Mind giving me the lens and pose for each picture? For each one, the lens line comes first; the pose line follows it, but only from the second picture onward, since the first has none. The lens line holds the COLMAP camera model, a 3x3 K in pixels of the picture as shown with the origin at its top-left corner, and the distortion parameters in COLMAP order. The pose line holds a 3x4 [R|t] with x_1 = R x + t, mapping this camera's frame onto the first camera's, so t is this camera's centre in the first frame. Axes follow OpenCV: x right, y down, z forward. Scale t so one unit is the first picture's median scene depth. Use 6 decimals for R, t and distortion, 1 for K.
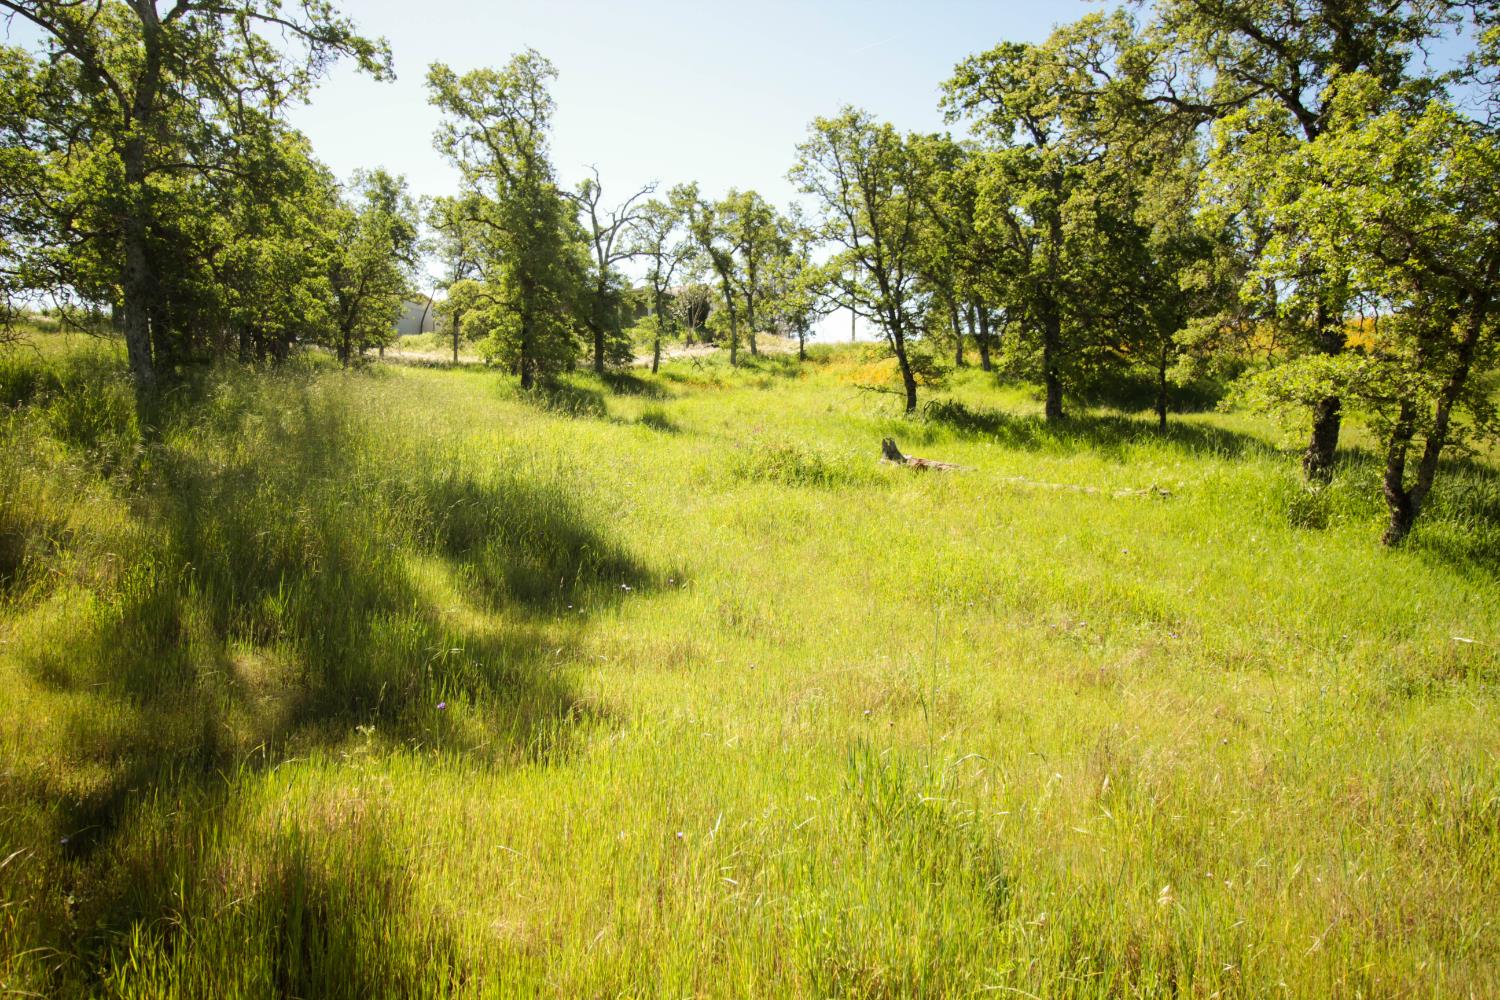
lens RADIAL K [[980.0, 0, 750.8], [0, 980.0, 496.5], [0, 0, 1]] dist [-0.002675, 0.002240]
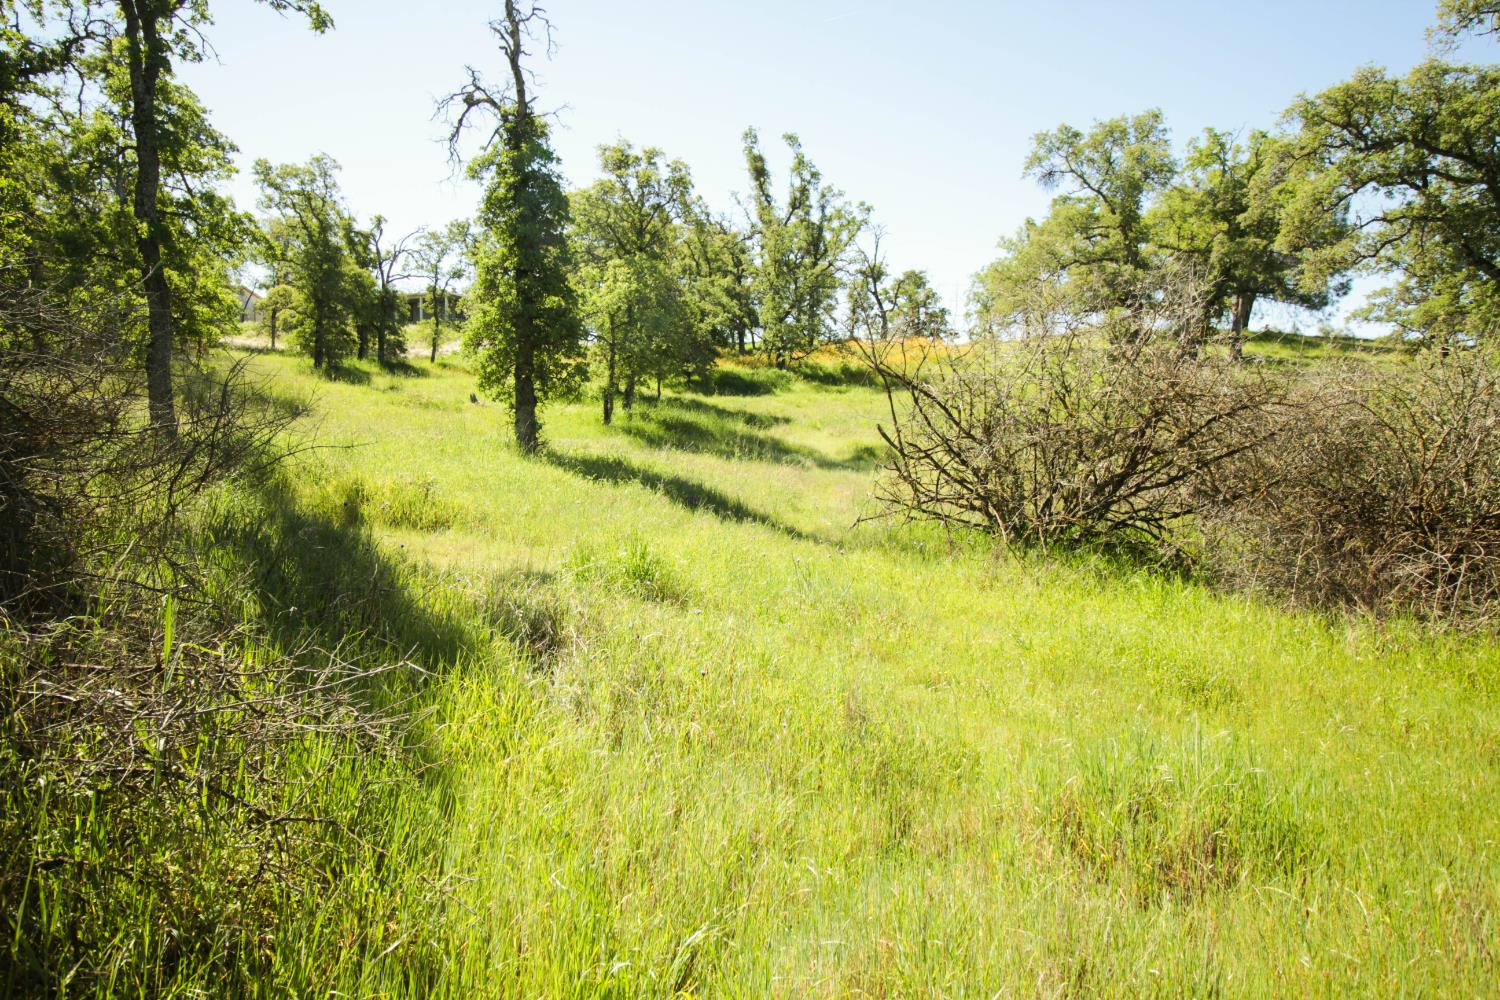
lens RADIAL K [[980.0, 0, 748.4], [0, 980.0, 502.5], [0, 0, 1]] dist [-0.002675, 0.002240]
pose [[0.987725, 0.015510, 0.155433, 0.149825], [-0.016747, 0.999838, 0.006652, 0.058927], [-0.155305, -0.009173, 0.987824, -0.466488]]
